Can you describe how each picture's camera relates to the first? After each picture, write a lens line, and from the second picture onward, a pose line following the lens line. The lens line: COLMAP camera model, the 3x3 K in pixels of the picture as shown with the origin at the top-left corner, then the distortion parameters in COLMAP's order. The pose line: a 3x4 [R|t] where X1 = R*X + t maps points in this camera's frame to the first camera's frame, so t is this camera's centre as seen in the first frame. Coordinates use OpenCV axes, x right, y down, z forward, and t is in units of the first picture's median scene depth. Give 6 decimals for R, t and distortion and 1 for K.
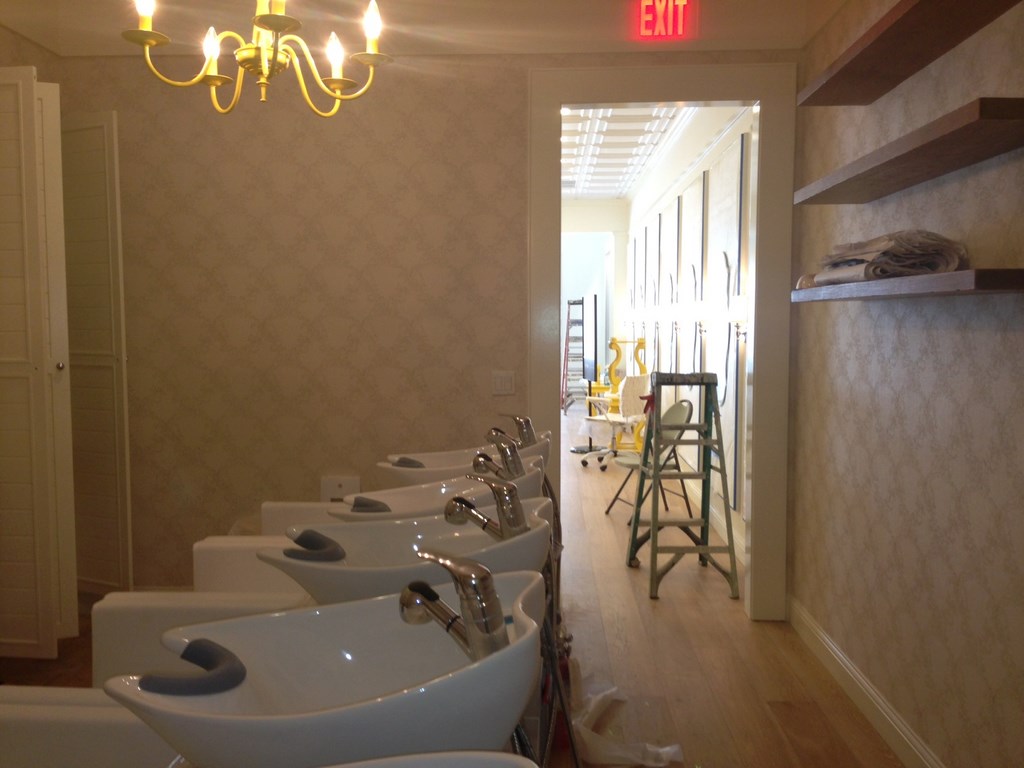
lens RADIAL K [[949.9, 0, 509.0], [0, 949.9, 380.6], [0, 0, 1]] dist [0.041845, 0.000000]
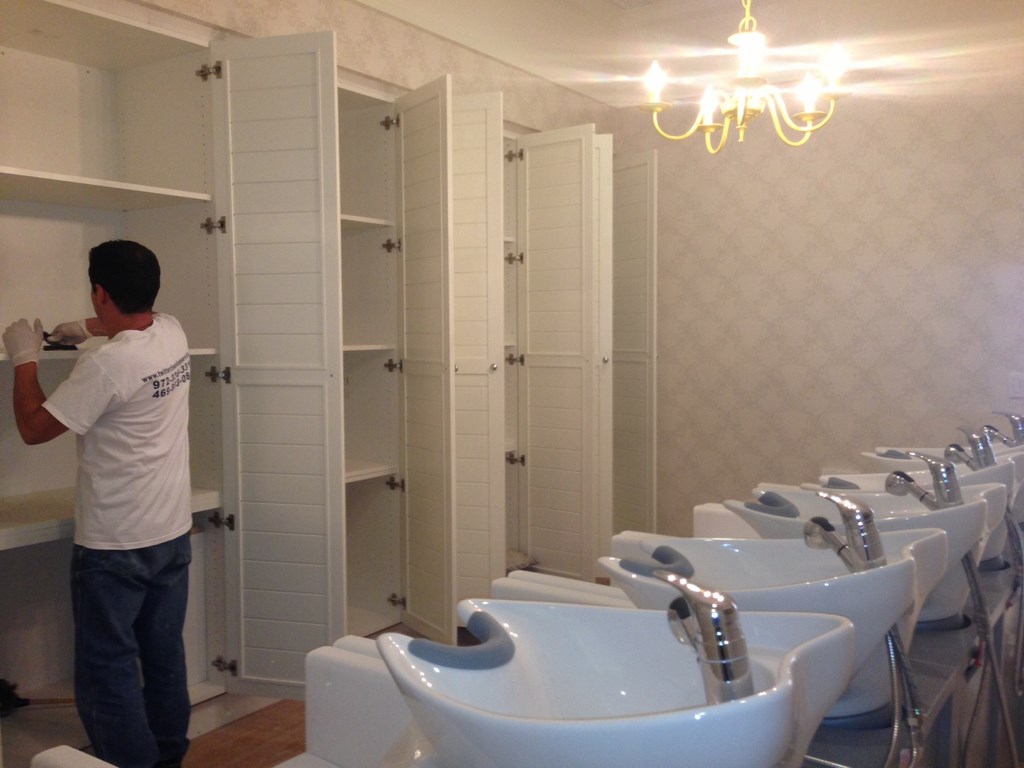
lens RADIAL K [[949.9, 0, 513.1], [0, 949.9, 384.9], [0, 0, 1]] dist [0.041845, 0.000000]
pose [[0.849713, 0.026397, -0.526584, 0.093385], [-0.027637, 0.999603, 0.005514, 0.015446], [0.526520, 0.009868, 0.850105, -0.129216]]
